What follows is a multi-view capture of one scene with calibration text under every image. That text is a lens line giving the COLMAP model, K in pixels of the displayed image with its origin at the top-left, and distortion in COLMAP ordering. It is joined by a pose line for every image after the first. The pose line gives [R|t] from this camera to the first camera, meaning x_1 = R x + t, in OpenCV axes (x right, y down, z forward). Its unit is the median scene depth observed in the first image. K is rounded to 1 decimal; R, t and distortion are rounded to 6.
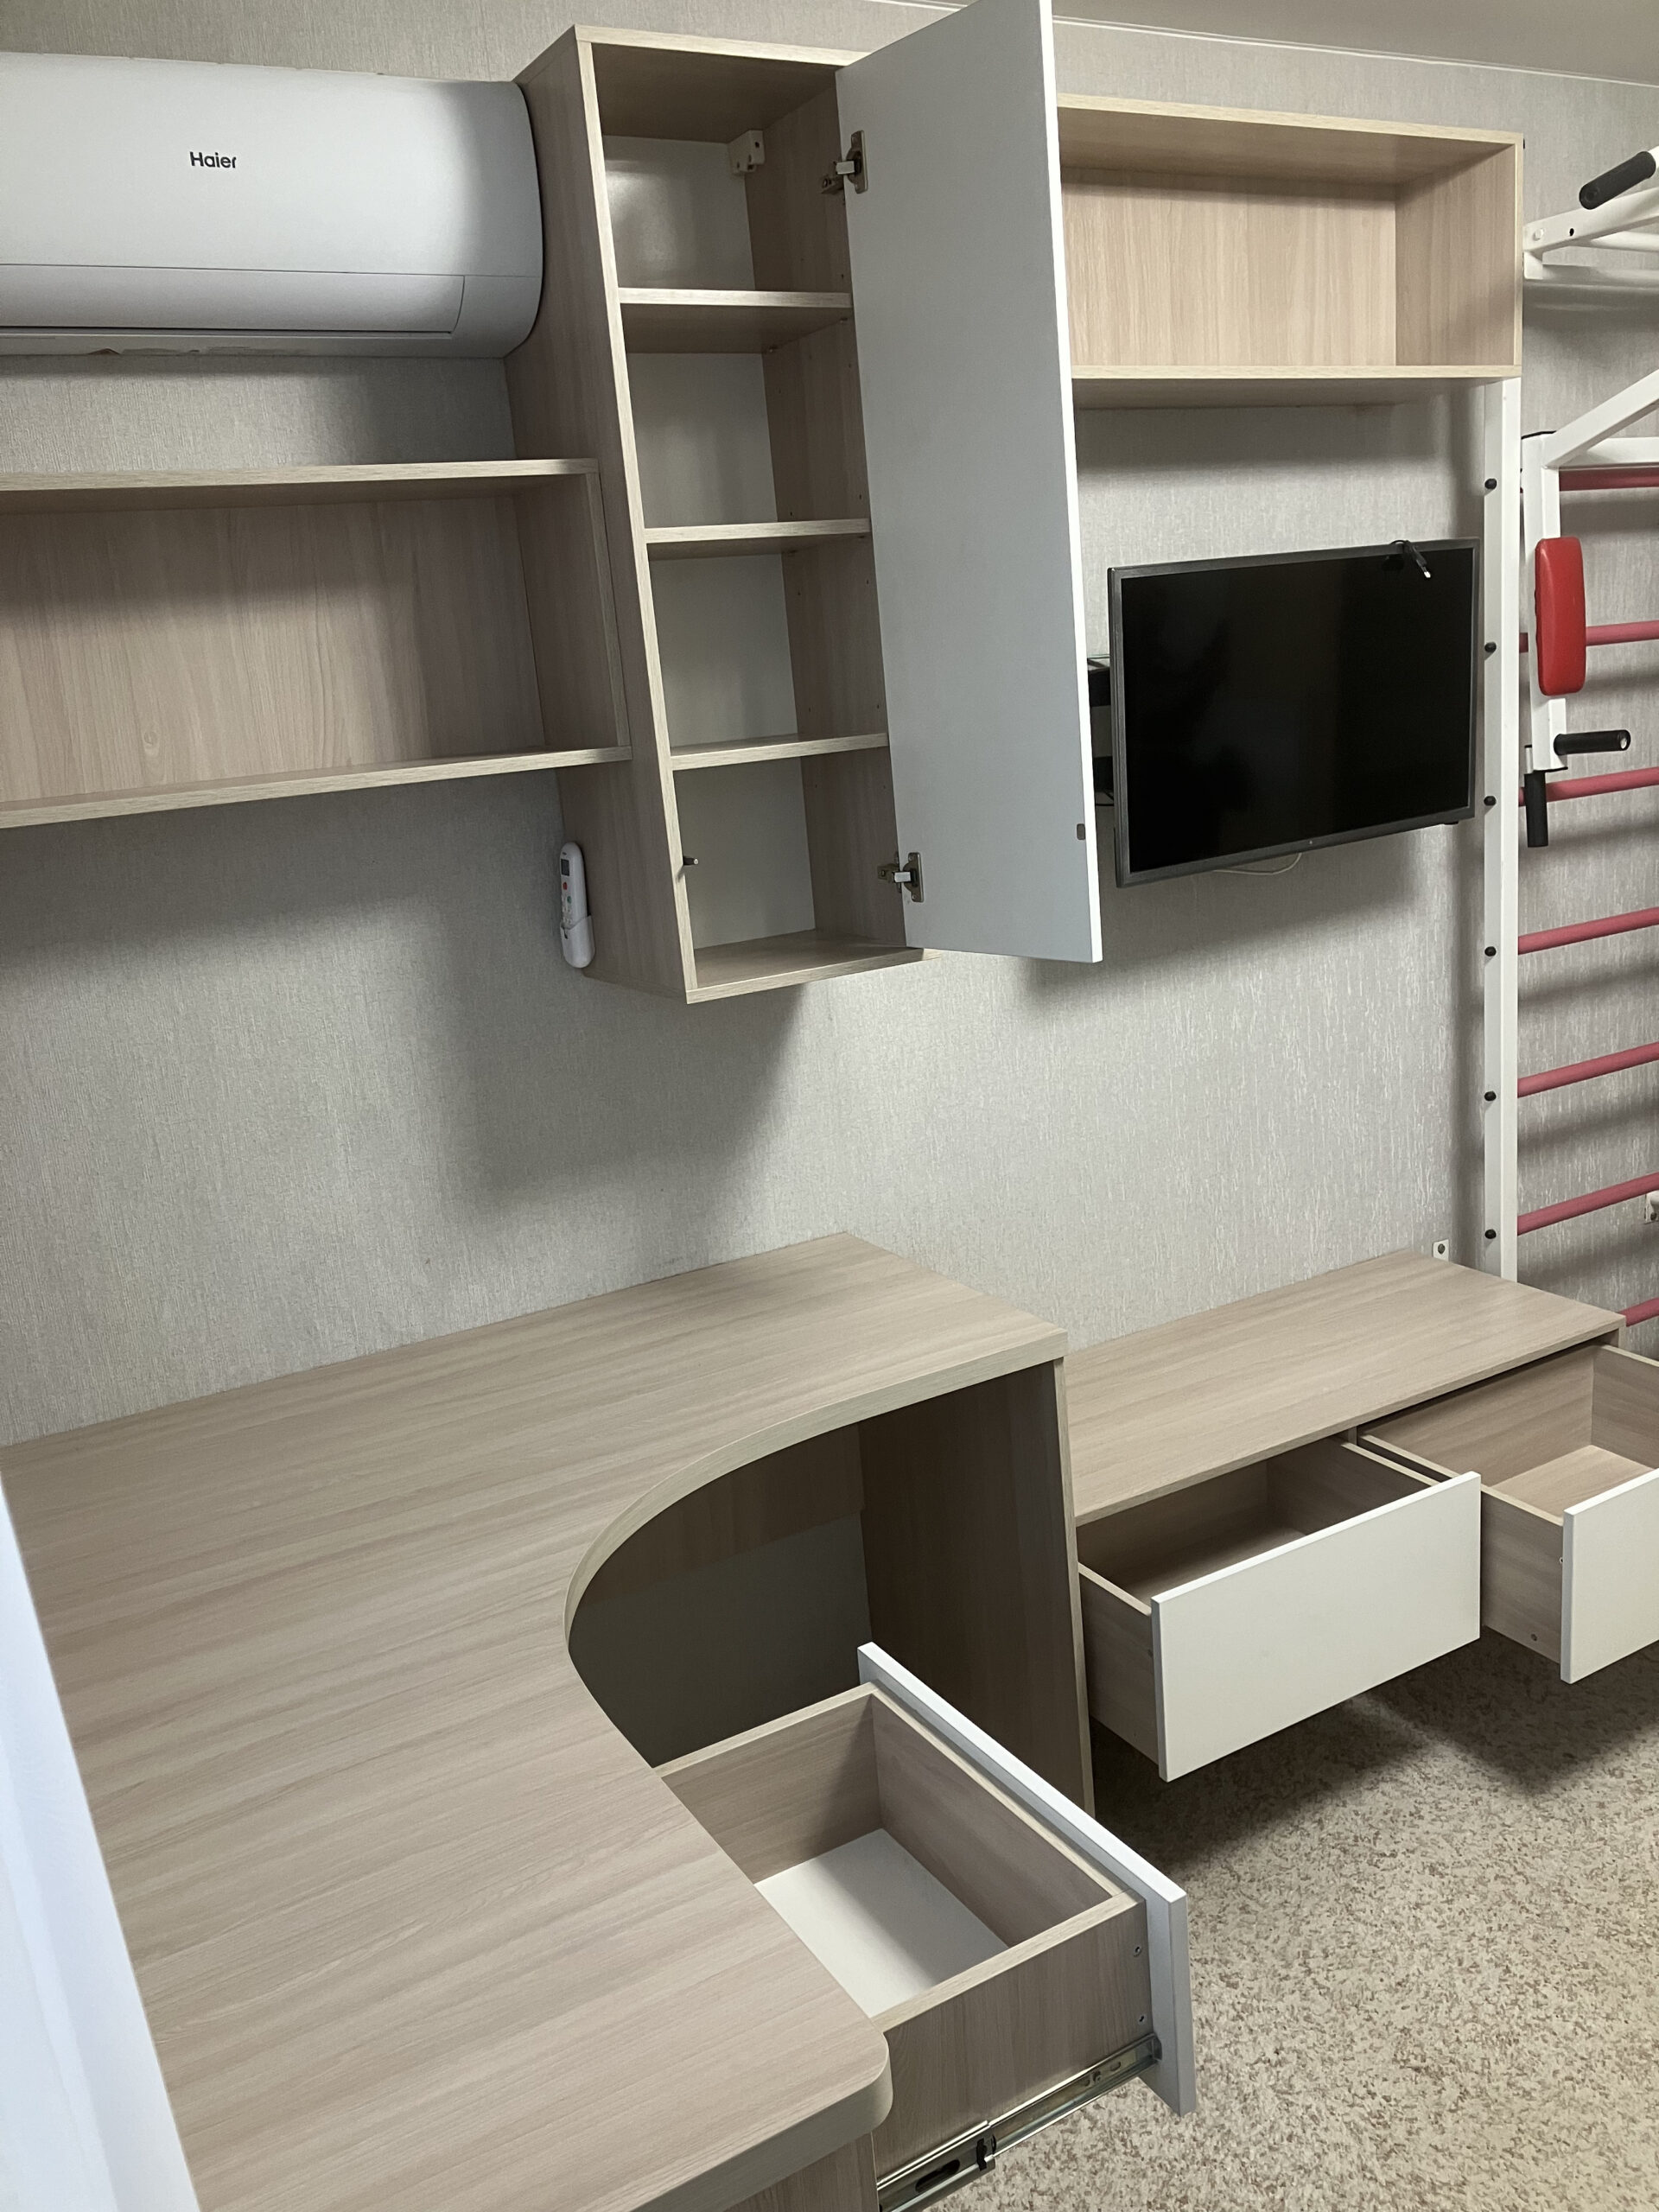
lens RADIAL K [[1823.7, 0, 874.2], [0, 1823.7, 1115.8], [0, 0, 1]] dist [-0.000139, 0.028265]
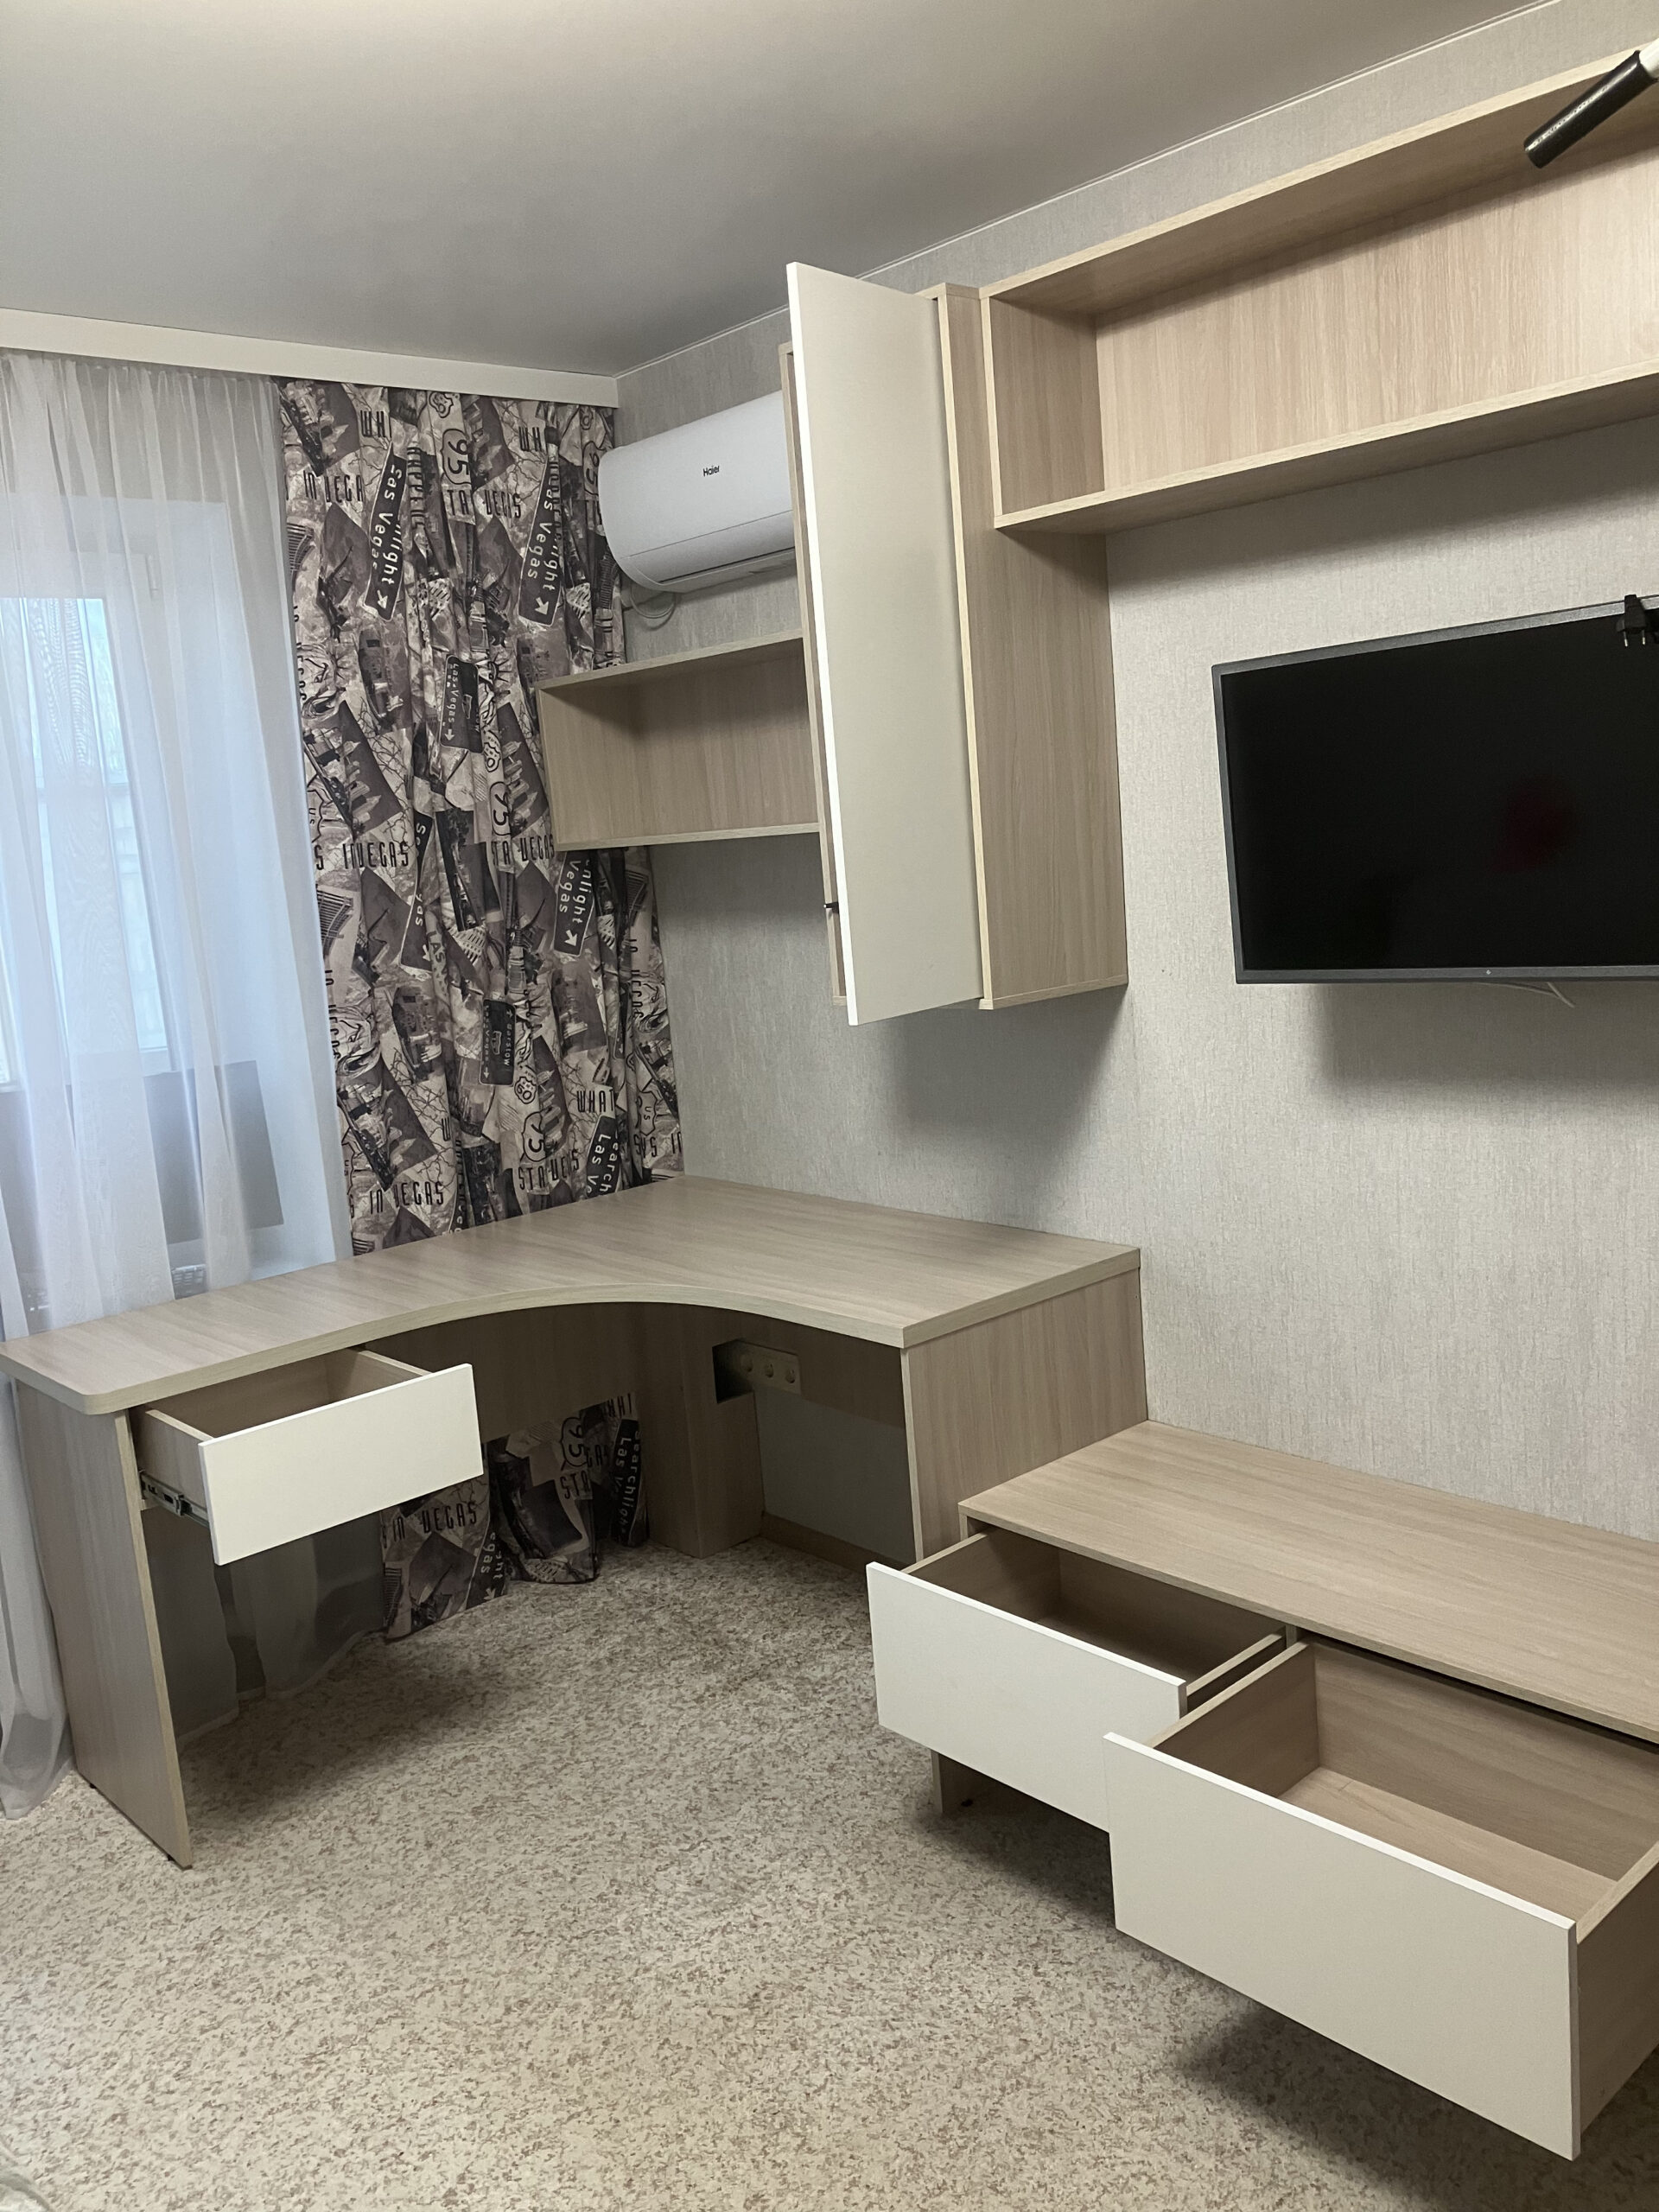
lens RADIAL K [[1811.1, 0, 827.5], [0, 1811.1, 1124.3], [0, 0, 1]] dist [0.015992, -0.004964]
pose [[0.200769, 0.231790, -0.951822, 1.100728], [-0.174151, 0.964574, 0.198161, -0.219463], [0.964035, 0.125976, 0.234023, 0.600936]]
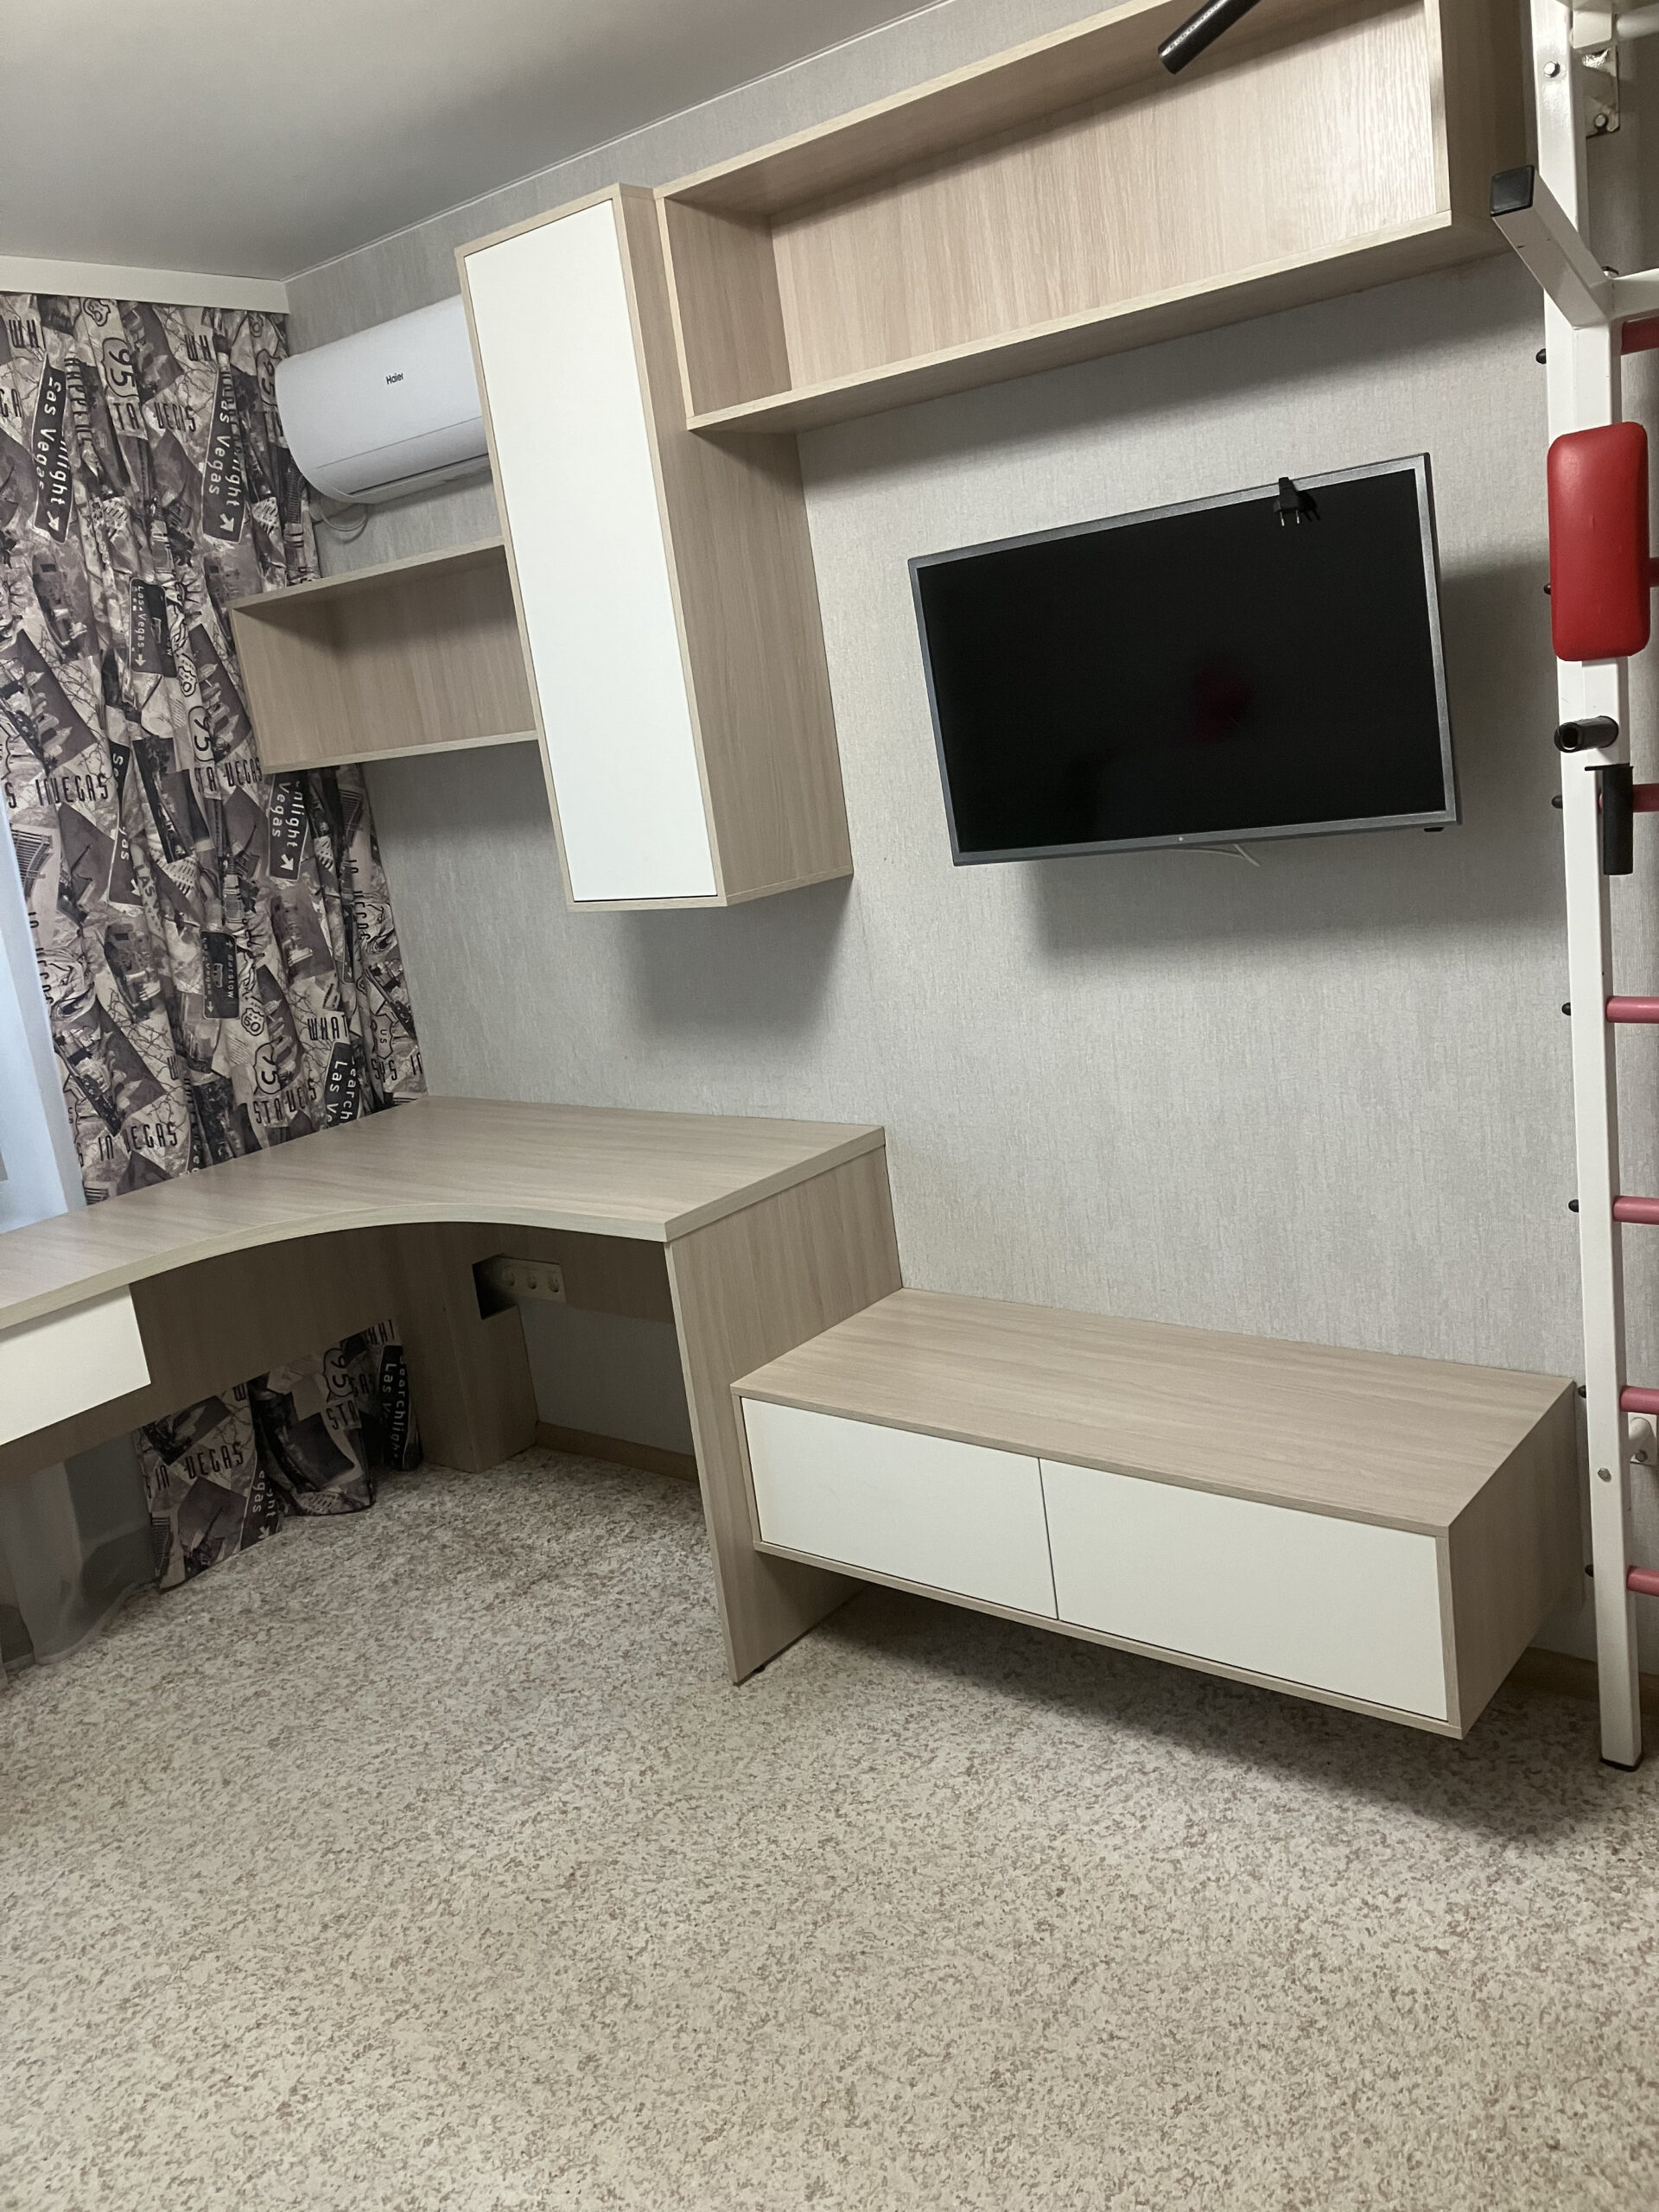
lens RADIAL K [[1820.5, 0, 851.3], [0, 1820.5, 1099.3], [0, 0, 1]] dist [-0.007031, 0.041505]
pose [[0.364790, 0.242206, -0.899035, 1.132313], [-0.128197, 0.969443, 0.209157, -0.215756], [0.922222, 0.038955, 0.384693, 0.589102]]
